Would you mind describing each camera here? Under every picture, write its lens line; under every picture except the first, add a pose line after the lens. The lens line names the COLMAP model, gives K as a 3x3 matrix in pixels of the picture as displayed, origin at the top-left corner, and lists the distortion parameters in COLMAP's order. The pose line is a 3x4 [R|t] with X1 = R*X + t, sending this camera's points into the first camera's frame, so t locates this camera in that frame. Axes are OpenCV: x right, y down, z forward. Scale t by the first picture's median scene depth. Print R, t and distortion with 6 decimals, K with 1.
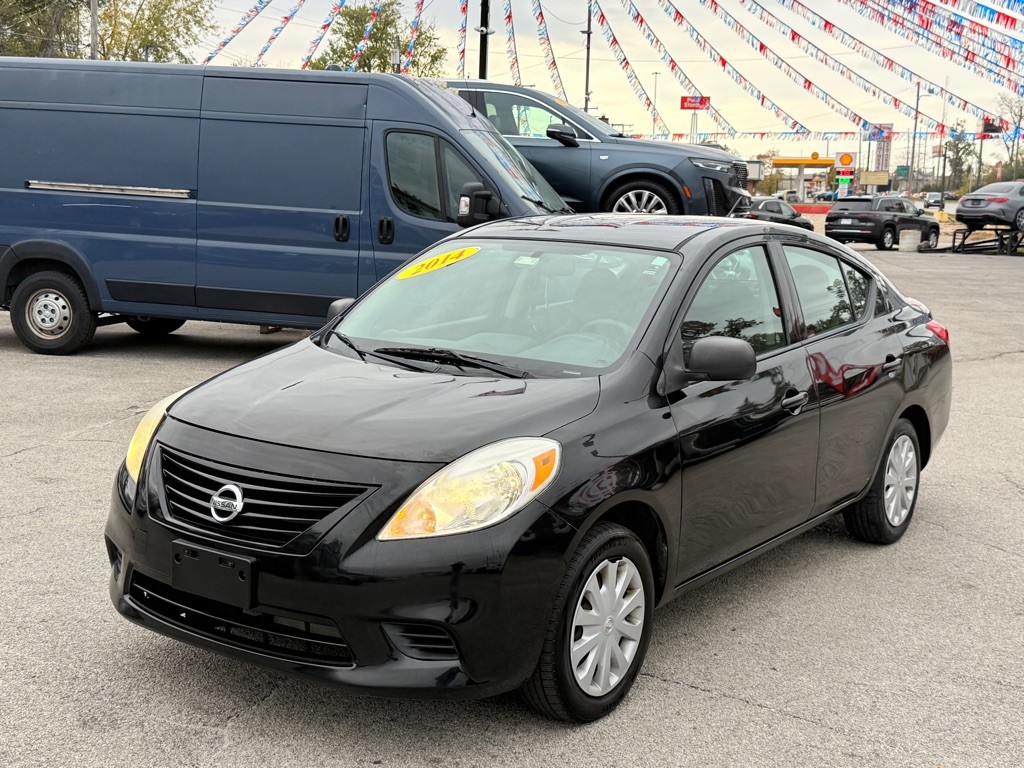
lens RADIAL K [[1300.8, 0, 518.0], [0, 1300.8, 375.0], [0, 0, 1]] dist [0.087503, 0.000000]
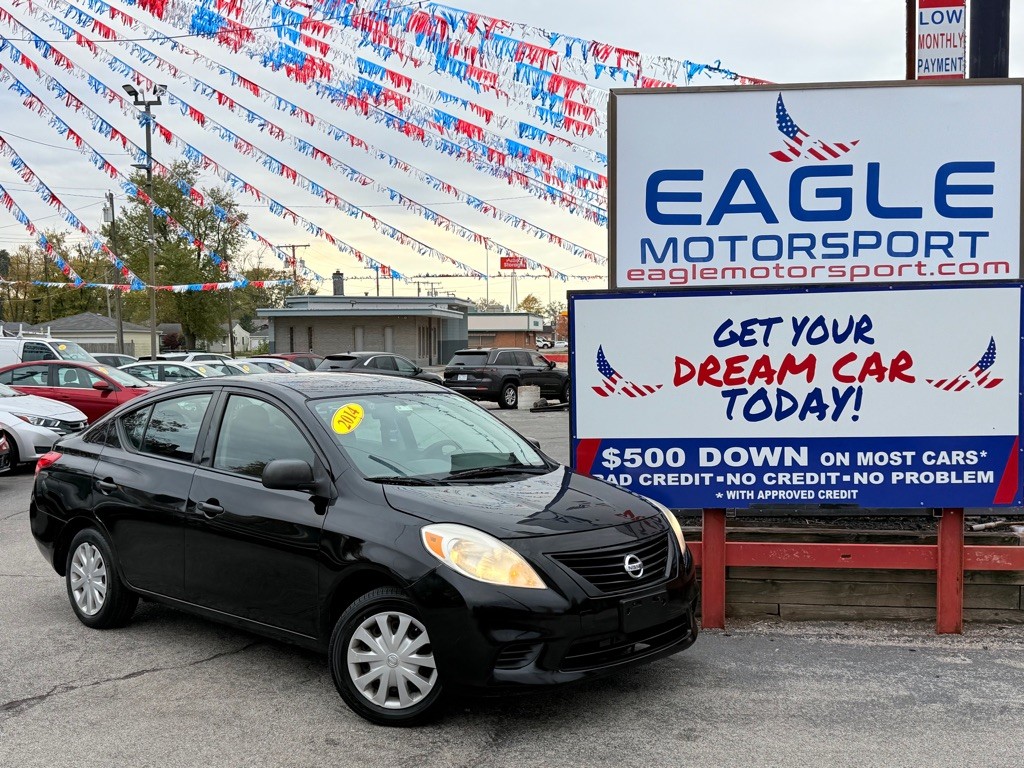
lens RADIAL K [[1175.5, 0, 501.3], [0, 1175.5, 384.5], [0, 0, 1]] dist [0.103857, 0.000000]
pose [[0.995071, -0.030757, 0.094275, 1.532917], [0.040521, 0.993807, -0.103465, -0.227089], [-0.090509, 0.106775, 0.990155, 1.647291]]
